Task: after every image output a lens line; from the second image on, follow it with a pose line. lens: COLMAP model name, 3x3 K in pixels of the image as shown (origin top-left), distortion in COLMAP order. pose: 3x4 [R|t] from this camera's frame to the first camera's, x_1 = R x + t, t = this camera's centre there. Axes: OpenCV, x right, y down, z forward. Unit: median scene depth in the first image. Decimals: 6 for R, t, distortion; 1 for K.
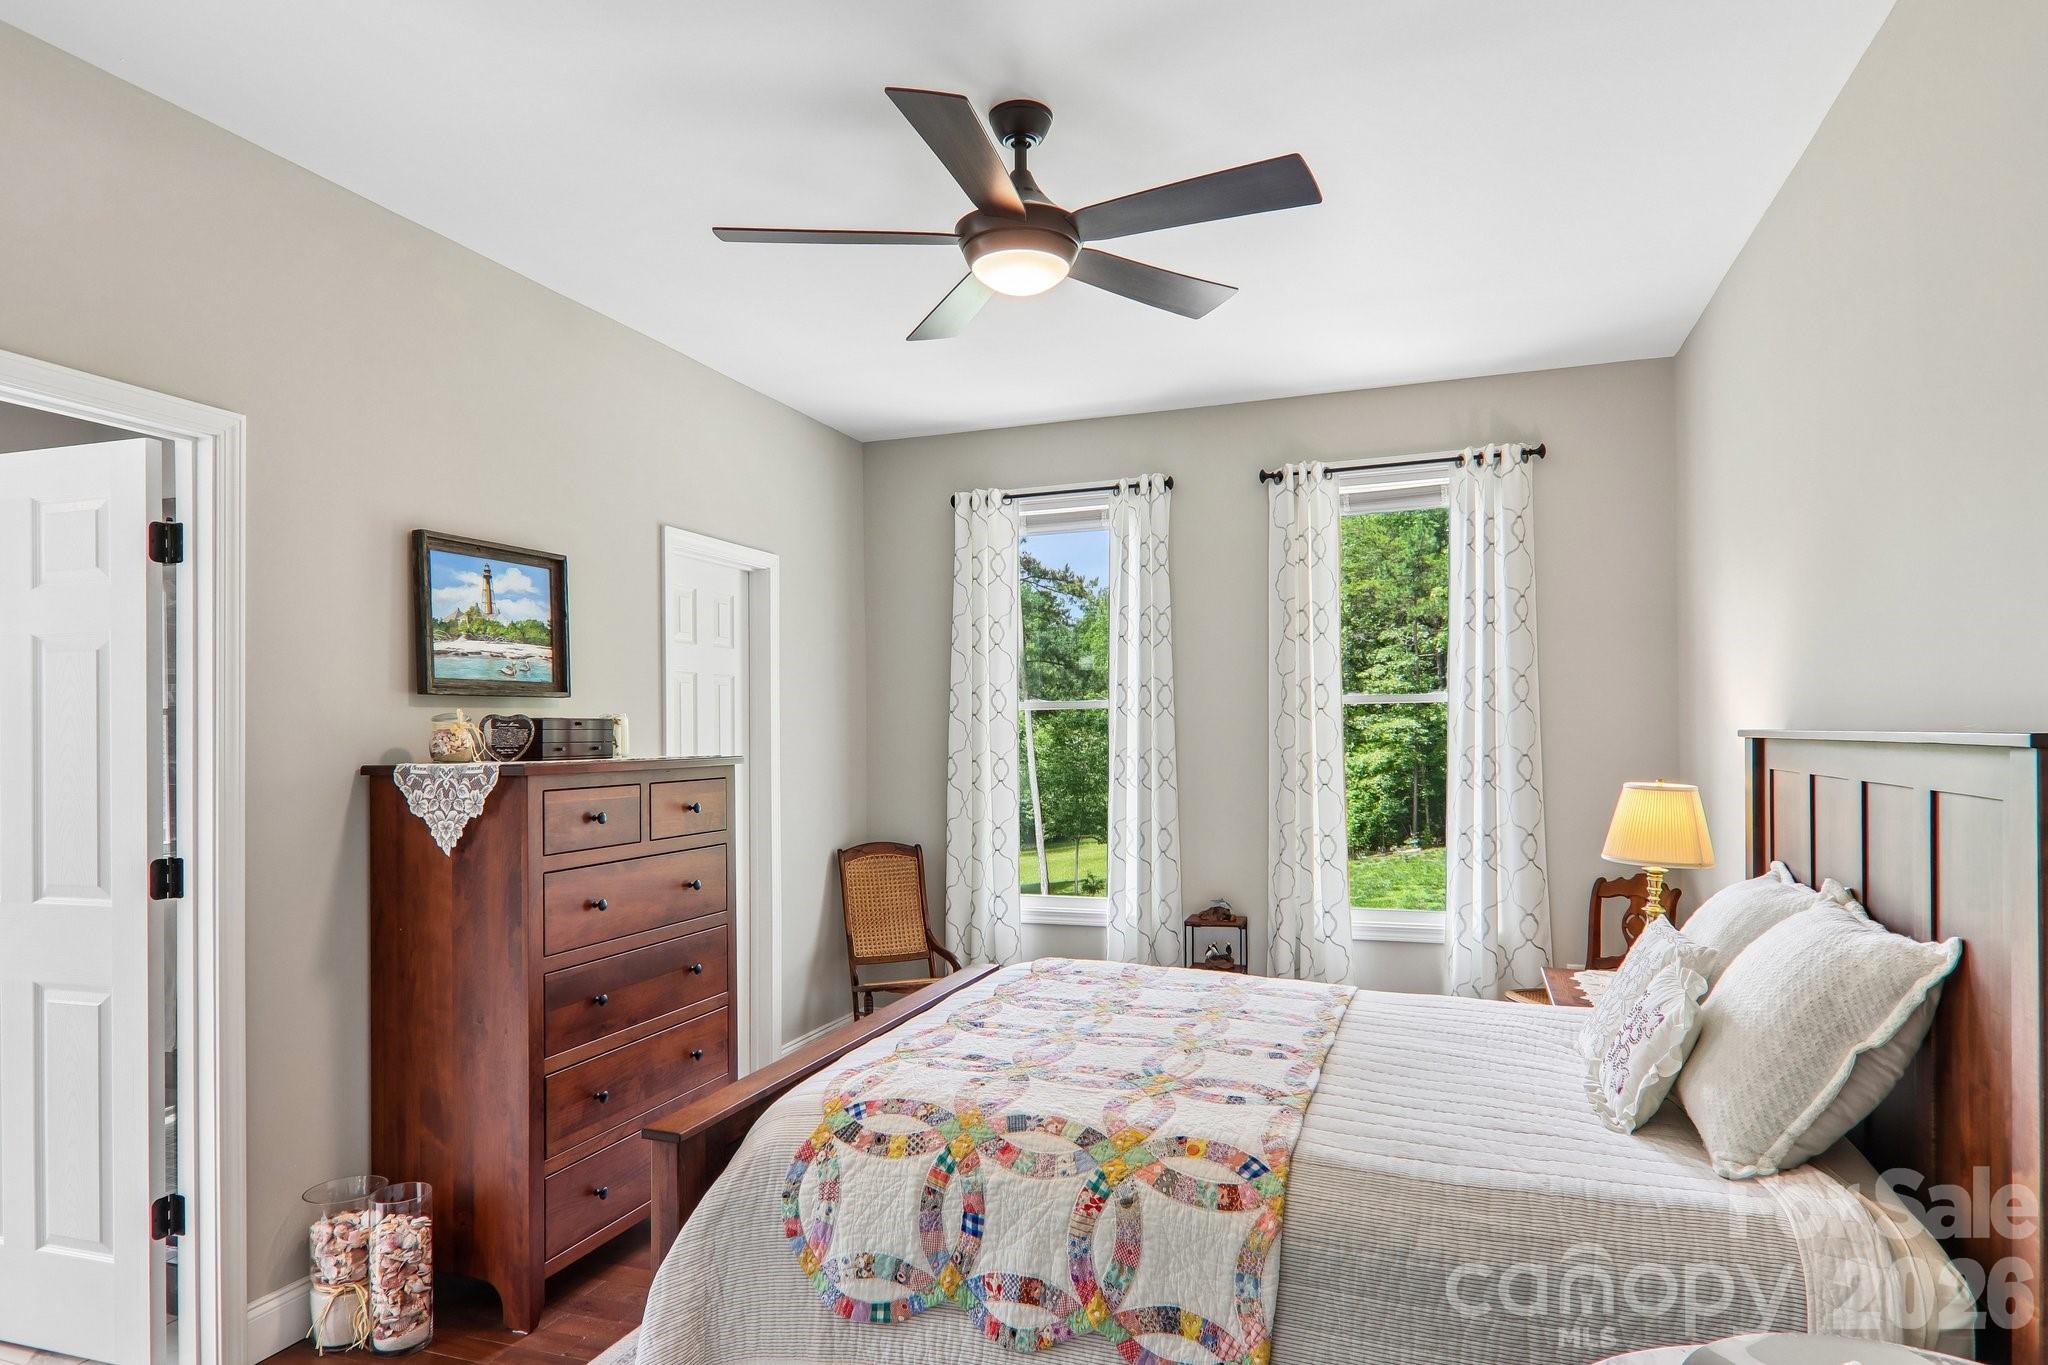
lens RADIAL K [[1125.7, 0, 1033.2], [0, 1125.7, 700.9], [0, 0, 1]] dist [0.028118, -0.007281]
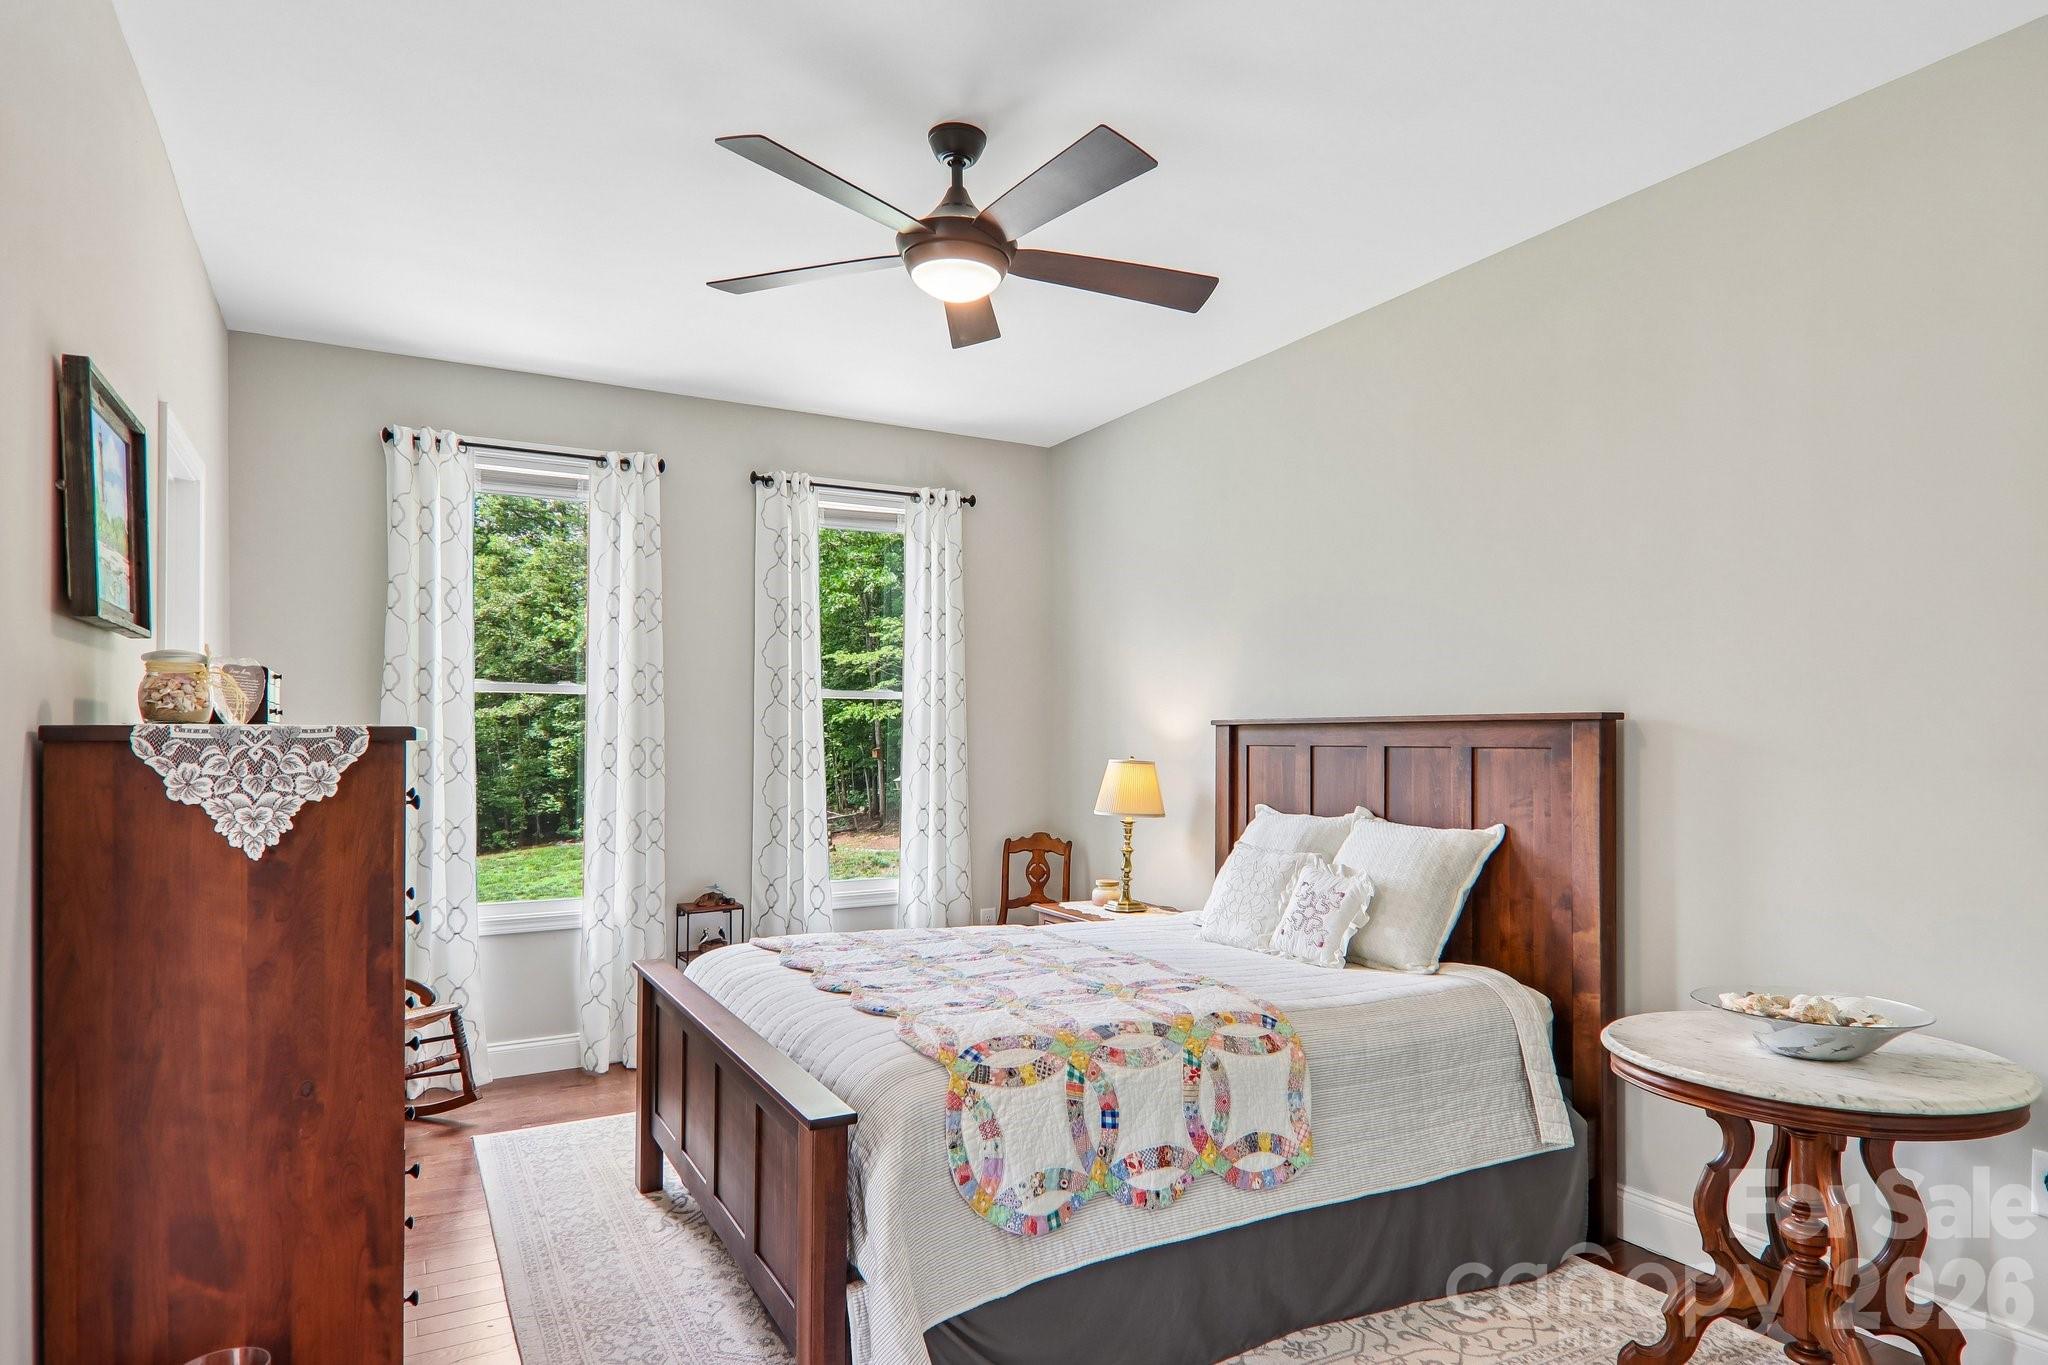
lens RADIAL K [[1109.9, 0, 1020.0], [0, 1109.9, 700.2], [0, 0, 1]] dist [0.023781, -0.001467]
pose [[0.683506, 0.035040, 0.729103, -0.926788], [-0.027824, 0.999372, -0.021946, 0.058056], [-0.729414, -0.005286, 0.684052, 0.277598]]
